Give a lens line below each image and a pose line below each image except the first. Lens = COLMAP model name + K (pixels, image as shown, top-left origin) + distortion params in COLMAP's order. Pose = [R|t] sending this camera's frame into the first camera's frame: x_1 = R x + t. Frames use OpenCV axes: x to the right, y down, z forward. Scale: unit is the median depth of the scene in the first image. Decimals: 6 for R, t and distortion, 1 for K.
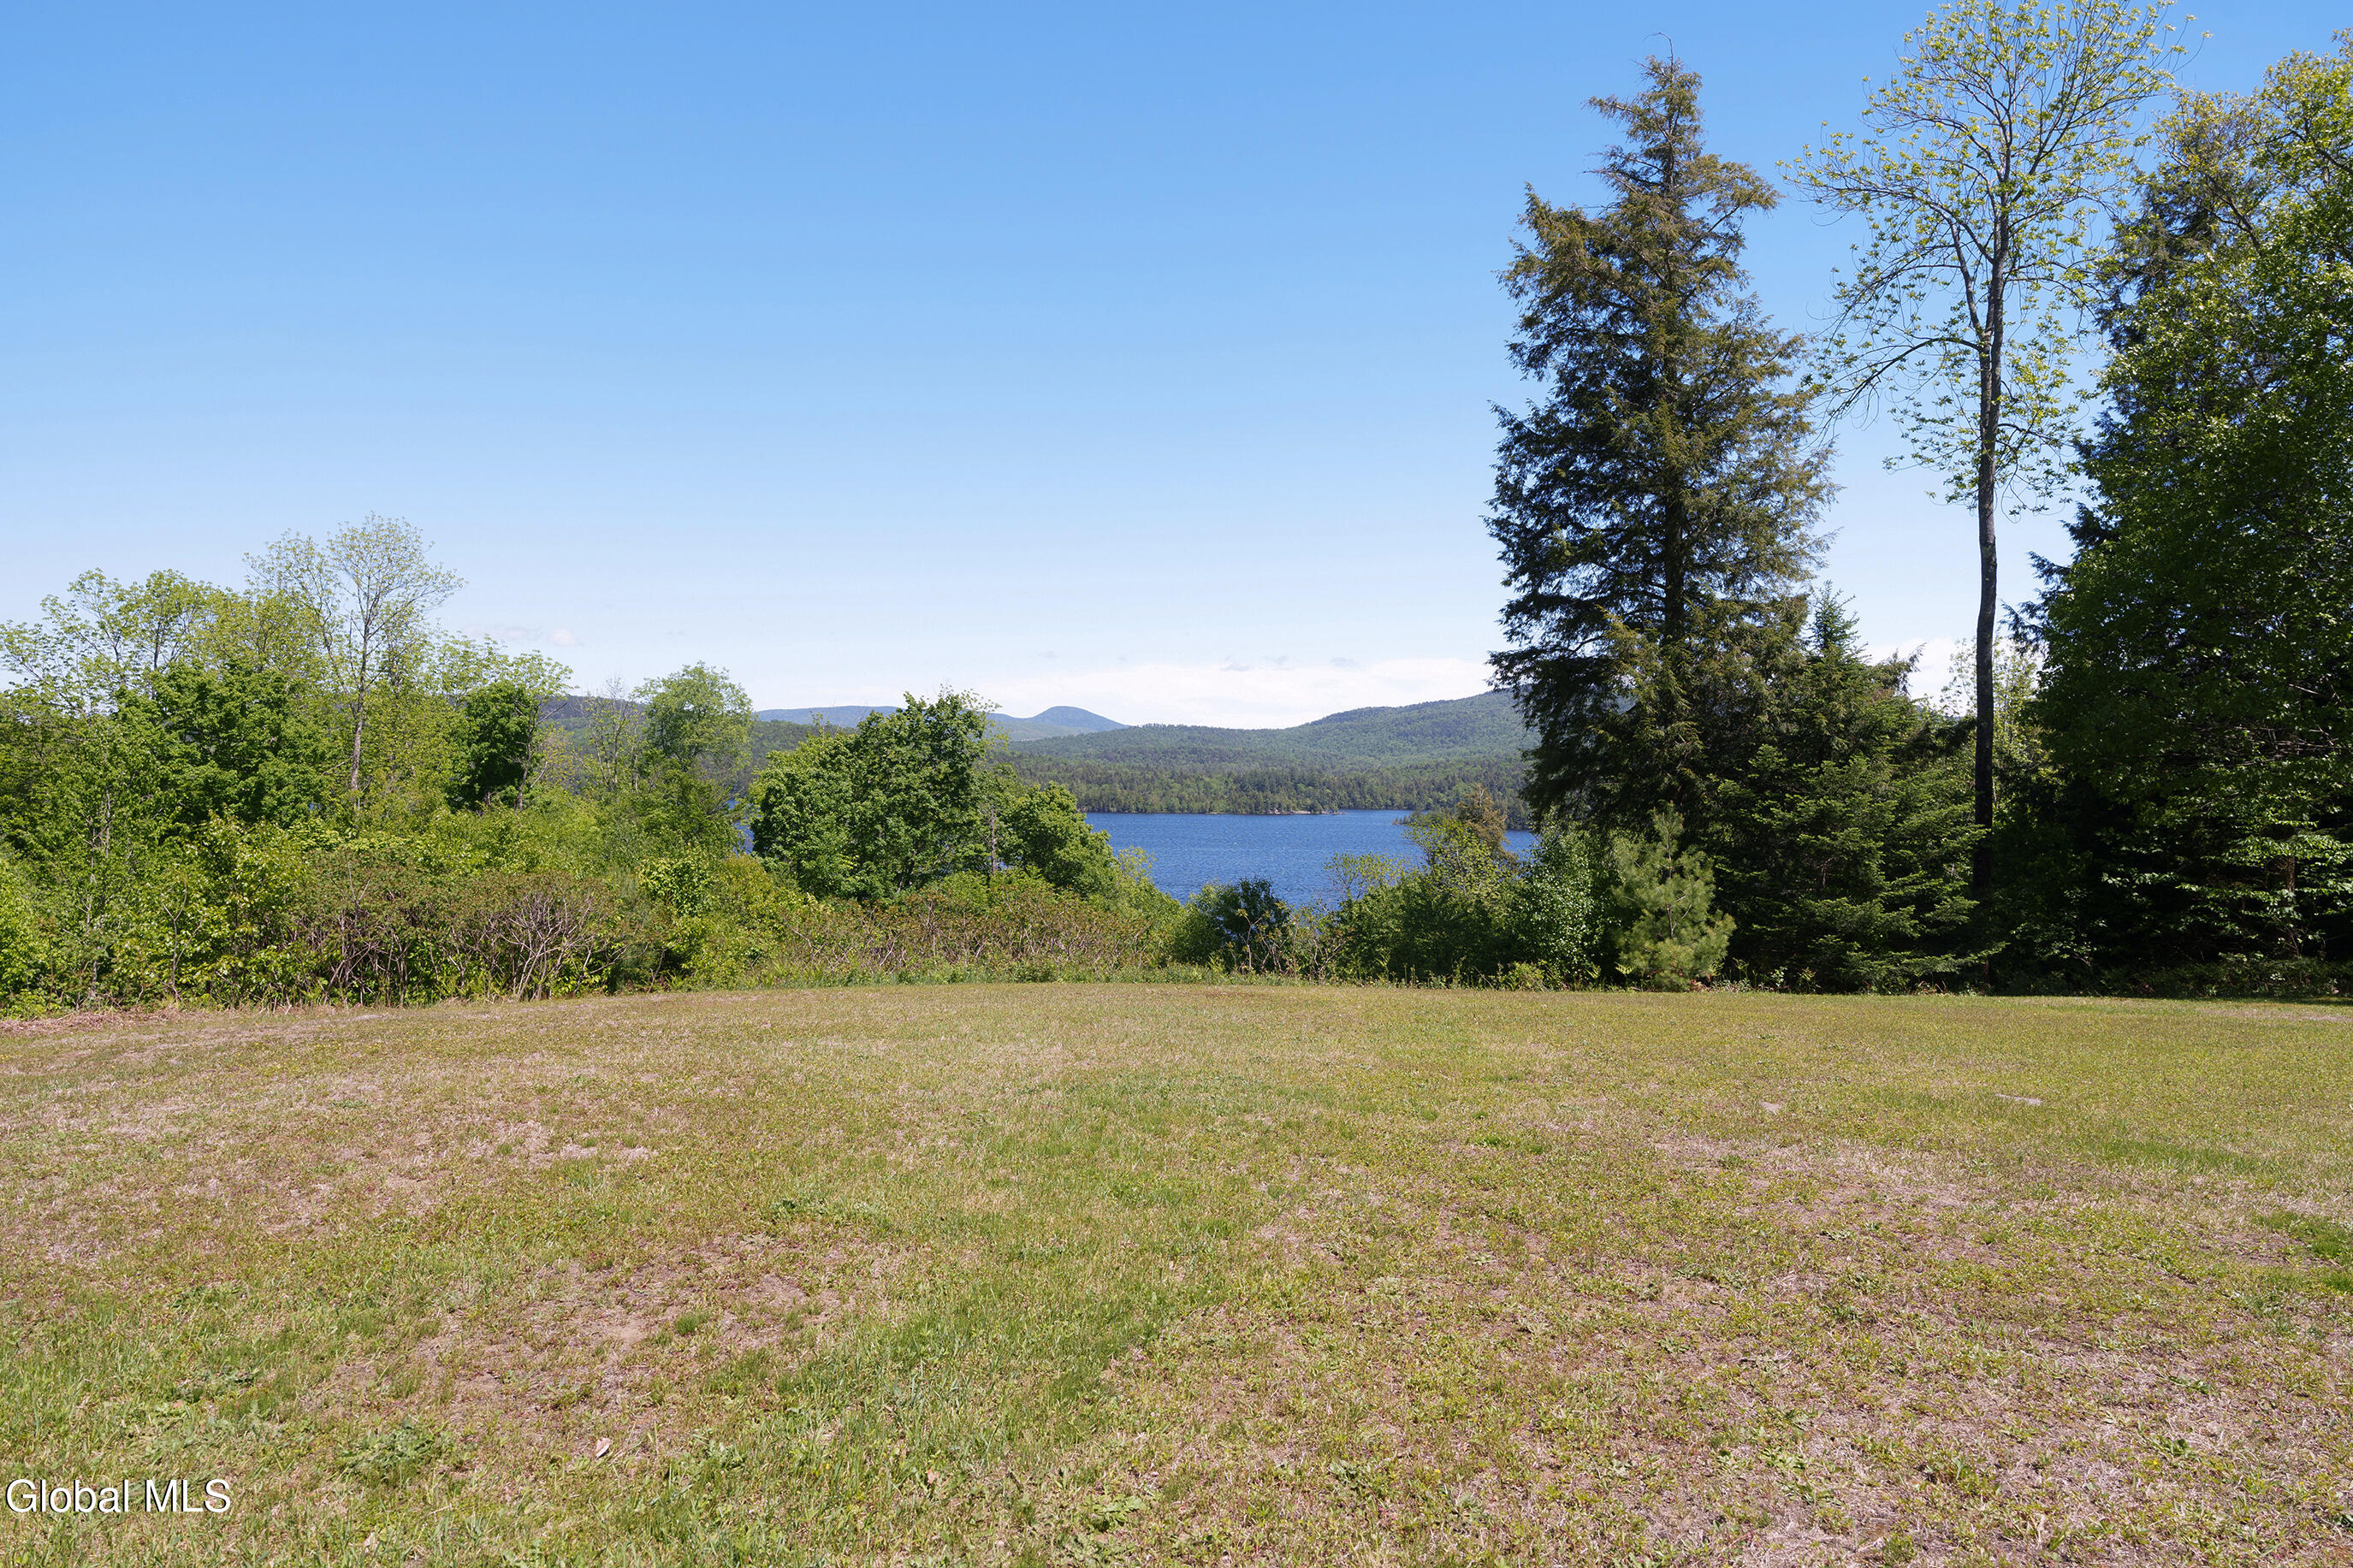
lens RADIAL K [[1308.4, 0, 1170.6], [0, 1308.4, 771.5], [0, 0, 1]] dist [-0.001746, 0.000340]
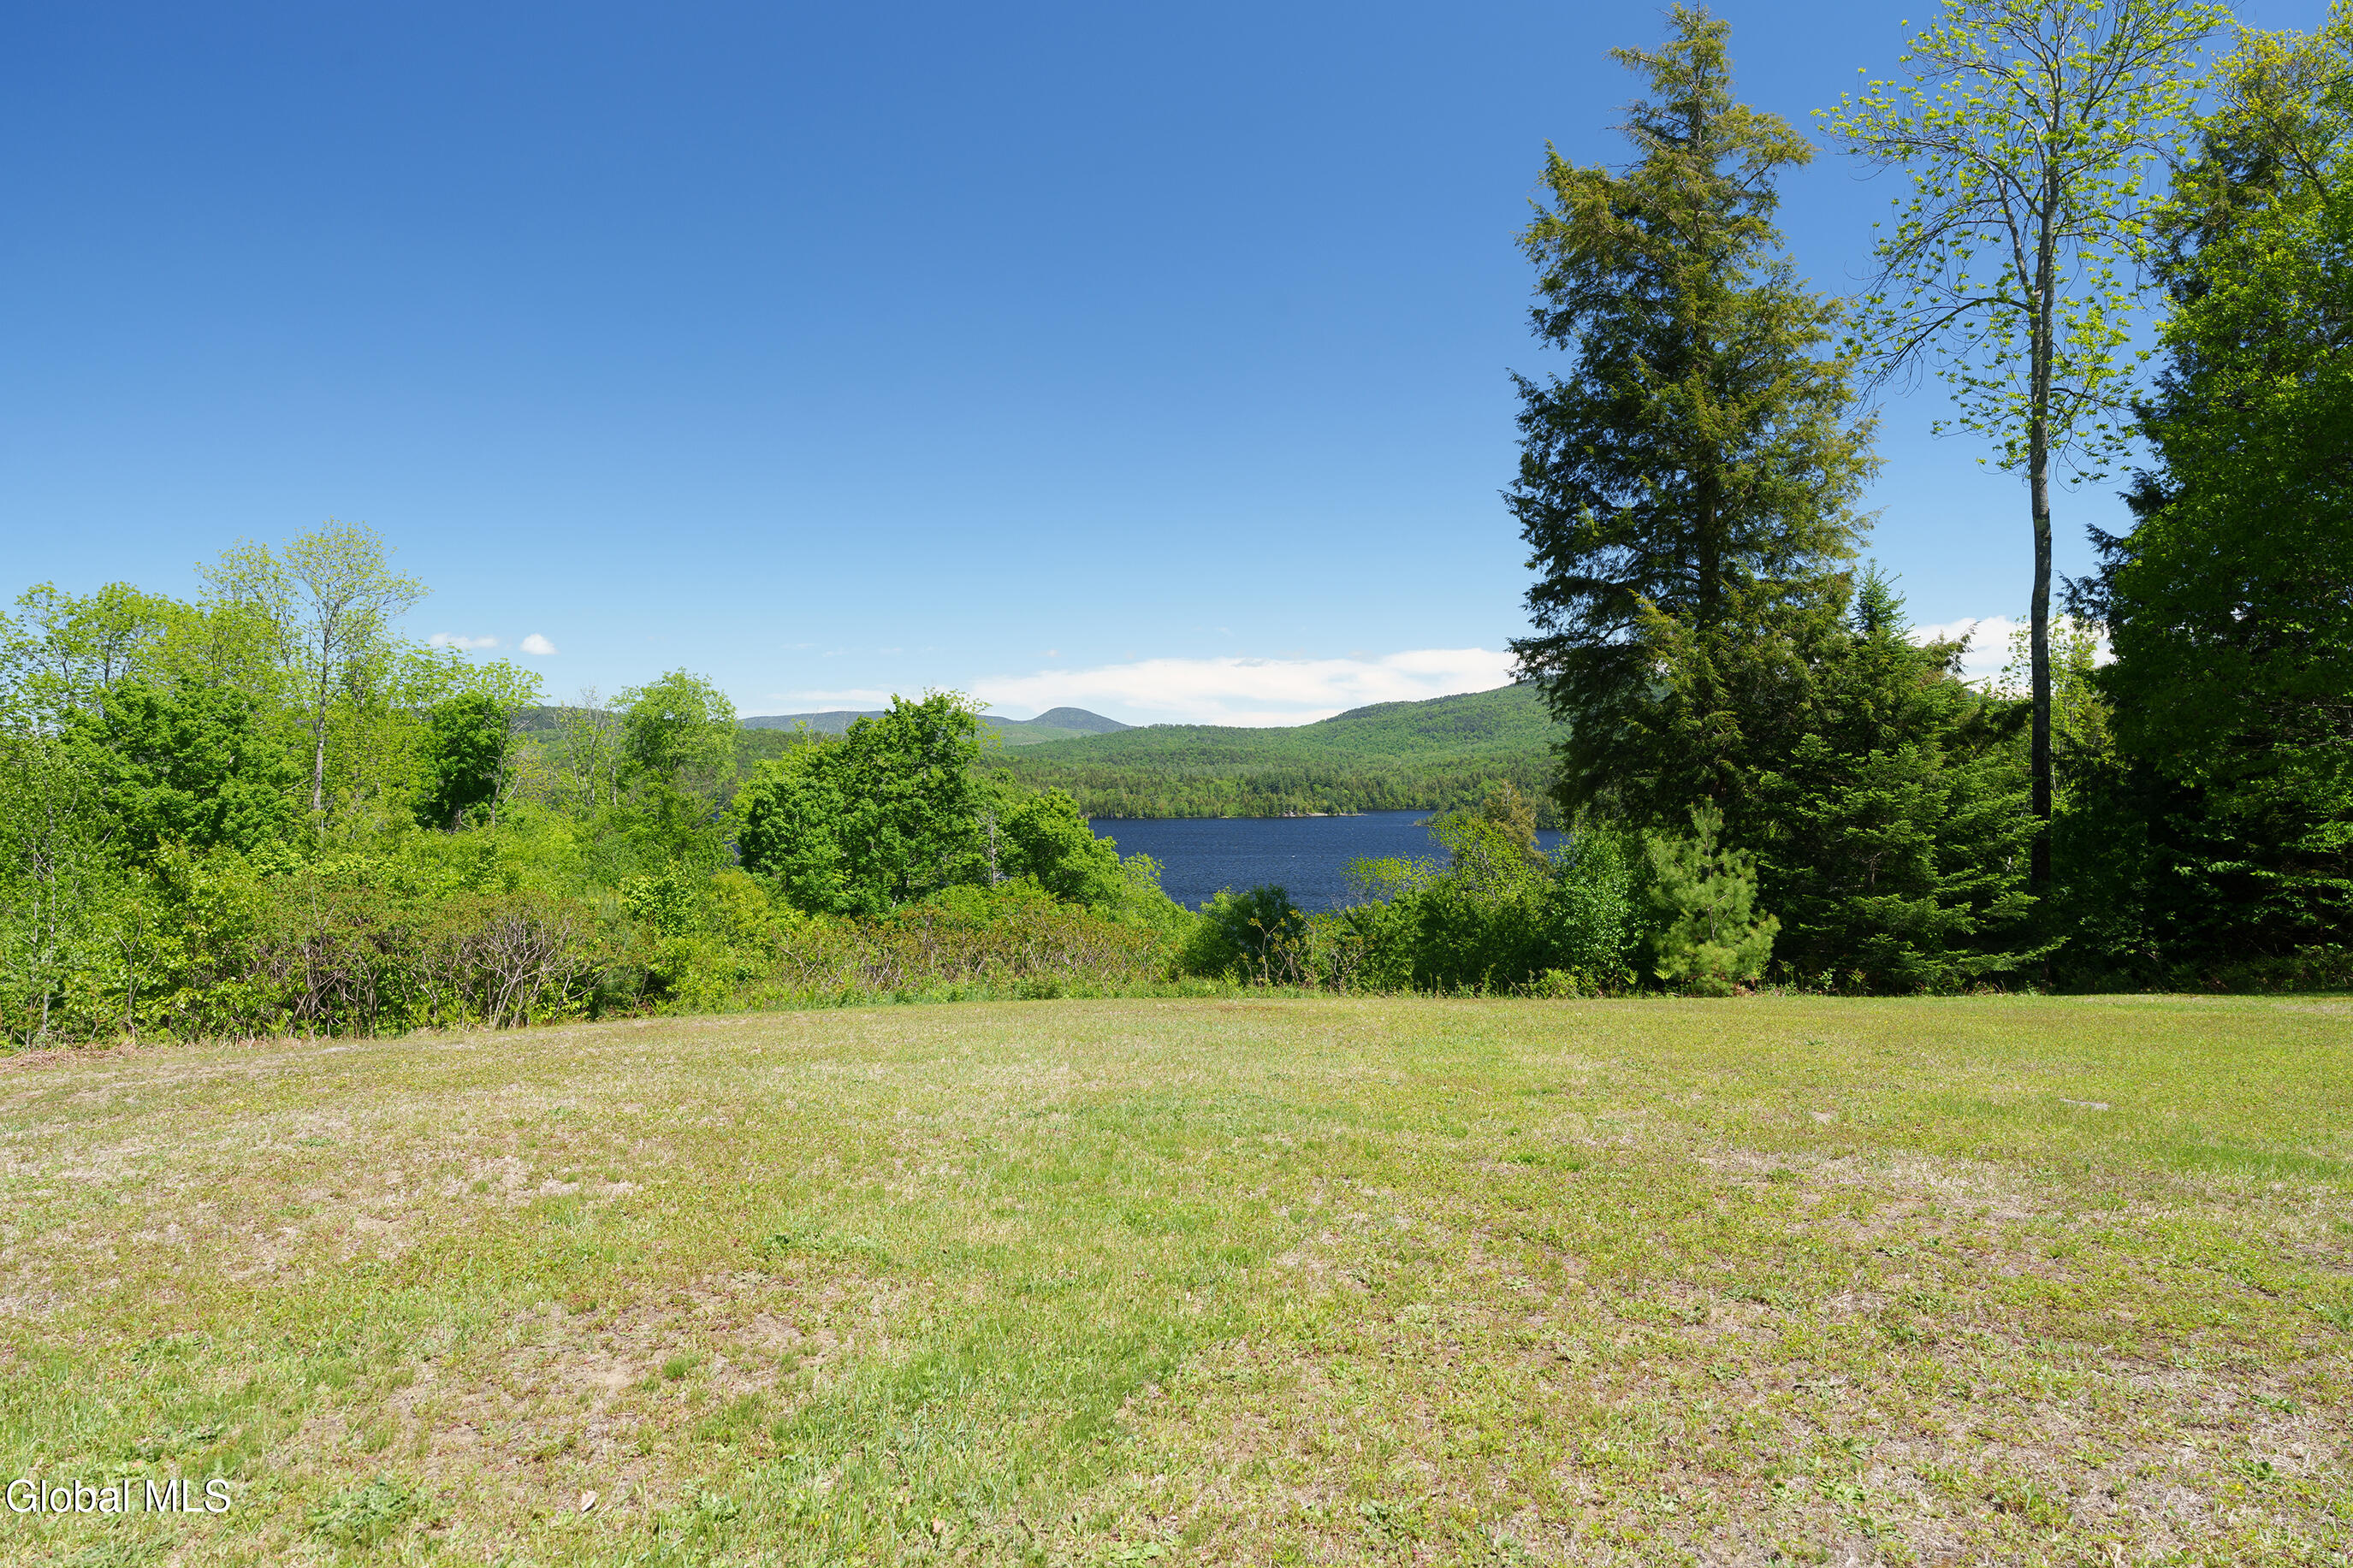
lens RADIAL K [[1380.3, 0, 1176.5], [0, 1380.3, 784.0], [0, 0, 1]] dist [0.000611, -0.000107]
pose [[0.999809, -0.019334, -0.002855, 0.001315], [0.019353, 0.999790, 0.006789, 0.000675], [0.002723, -0.006843, 0.999973, 0.004297]]
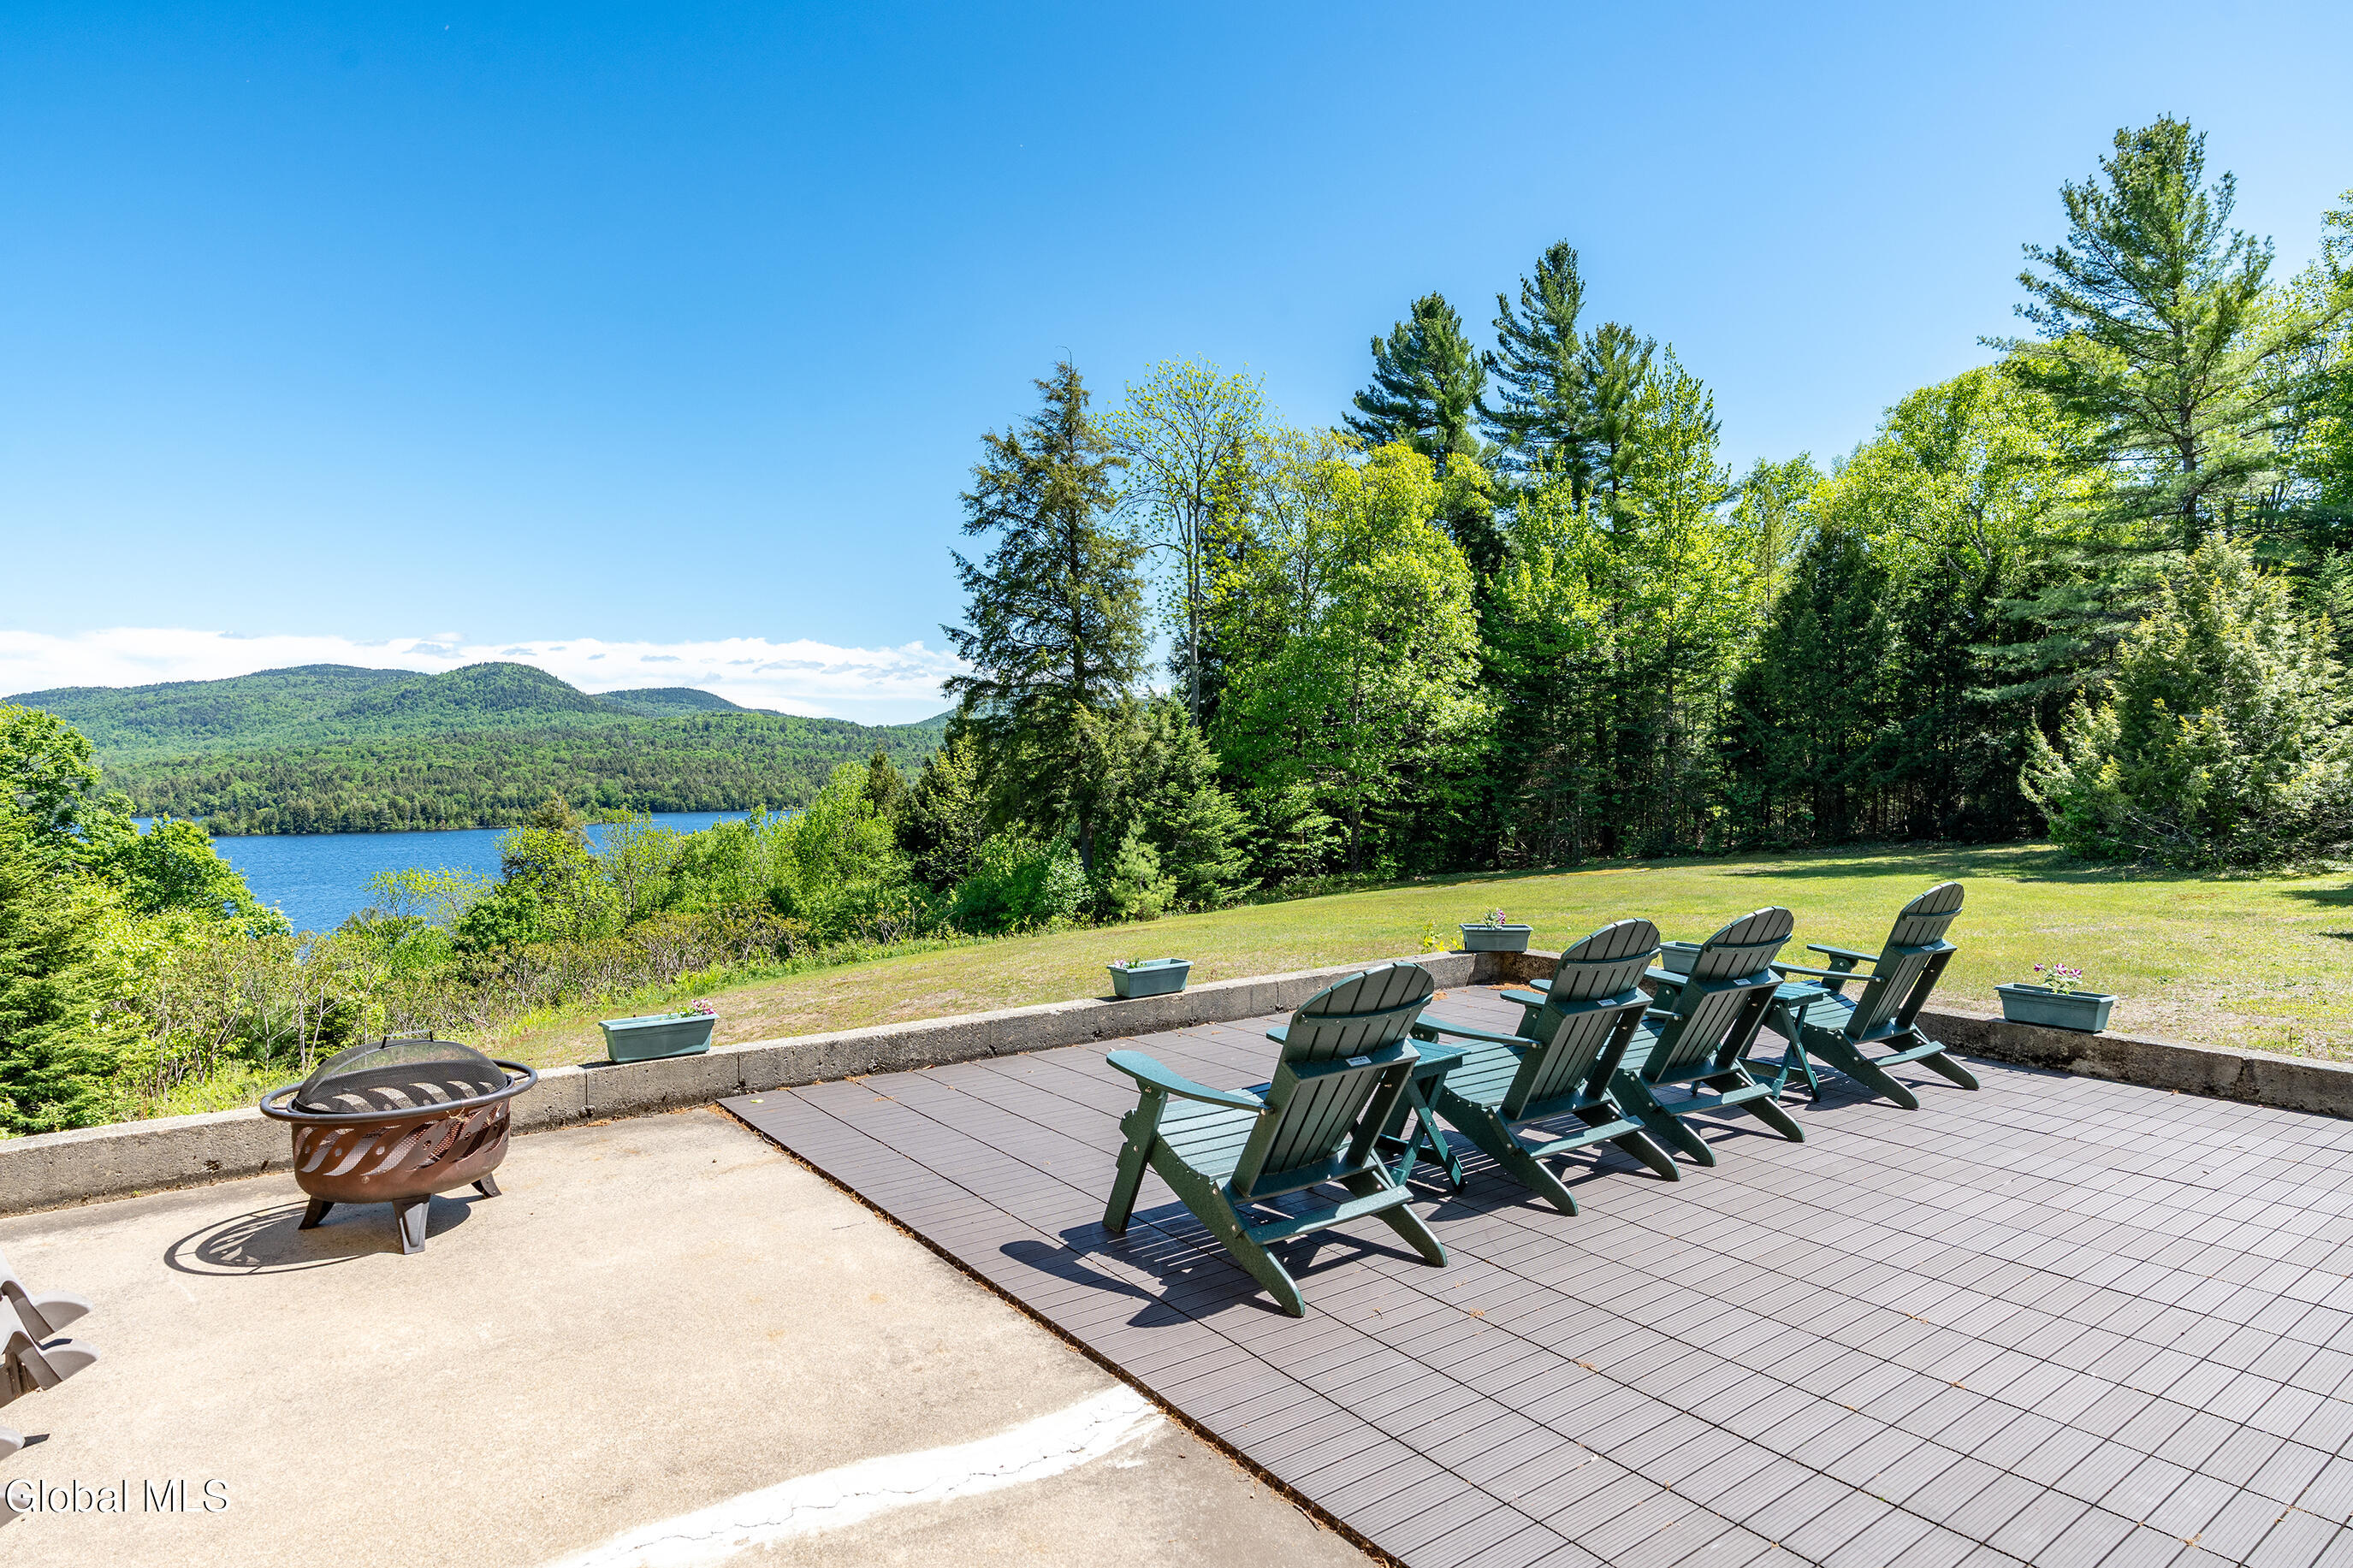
lens RADIAL K [[1308.4, 0, 1170.6], [0, 1308.4, 771.5], [0, 0, 1]] dist [-0.001746, 0.000340]
pose [[0.666101, -0.021621, 0.745549, -1.688883], [0.016473, 0.999762, 0.014276, -0.112723], [-0.745680, 0.002772, 0.666298, -0.417907]]
